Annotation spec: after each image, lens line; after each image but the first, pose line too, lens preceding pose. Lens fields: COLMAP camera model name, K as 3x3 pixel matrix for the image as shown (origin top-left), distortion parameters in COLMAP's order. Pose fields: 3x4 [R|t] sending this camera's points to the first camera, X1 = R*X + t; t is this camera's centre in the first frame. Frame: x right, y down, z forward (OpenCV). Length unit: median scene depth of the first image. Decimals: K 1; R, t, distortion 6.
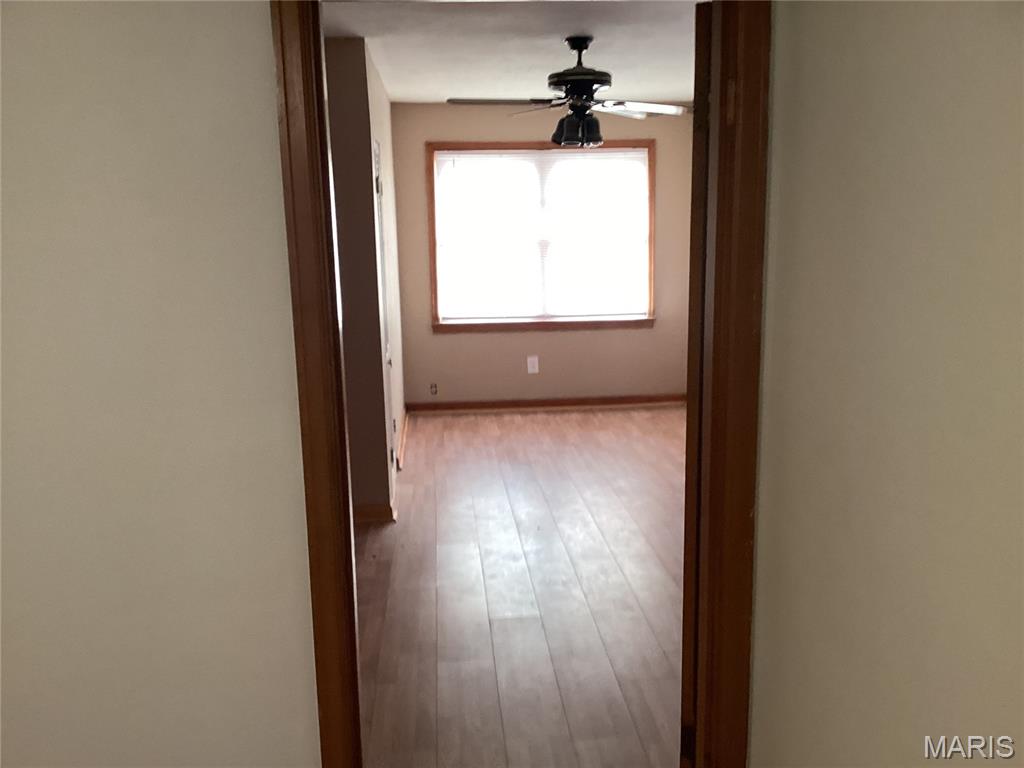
lens RADIAL K [[924.5, 0, 511.5], [0, 924.5, 381.0], [0, 0, 1]] dist [0.119405, -0.234641]
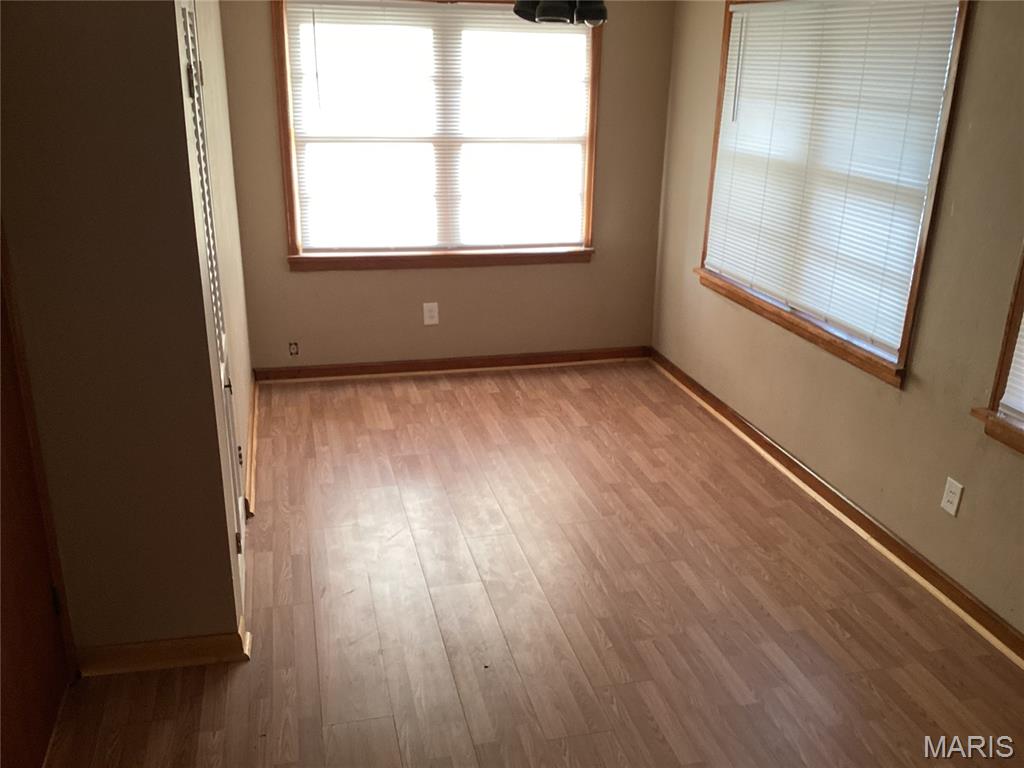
lens RADIAL K [[914.5, 0, 513.2], [0, 914.5, 390.6], [0, 0, 1]] dist [0.098849, -0.191498]
pose [[0.986517, -0.018542, 0.162606, -0.034238], [-0.010190, 0.984675, 0.174104, -0.091019], [-0.163342, -0.173413, 0.971209, 0.288506]]
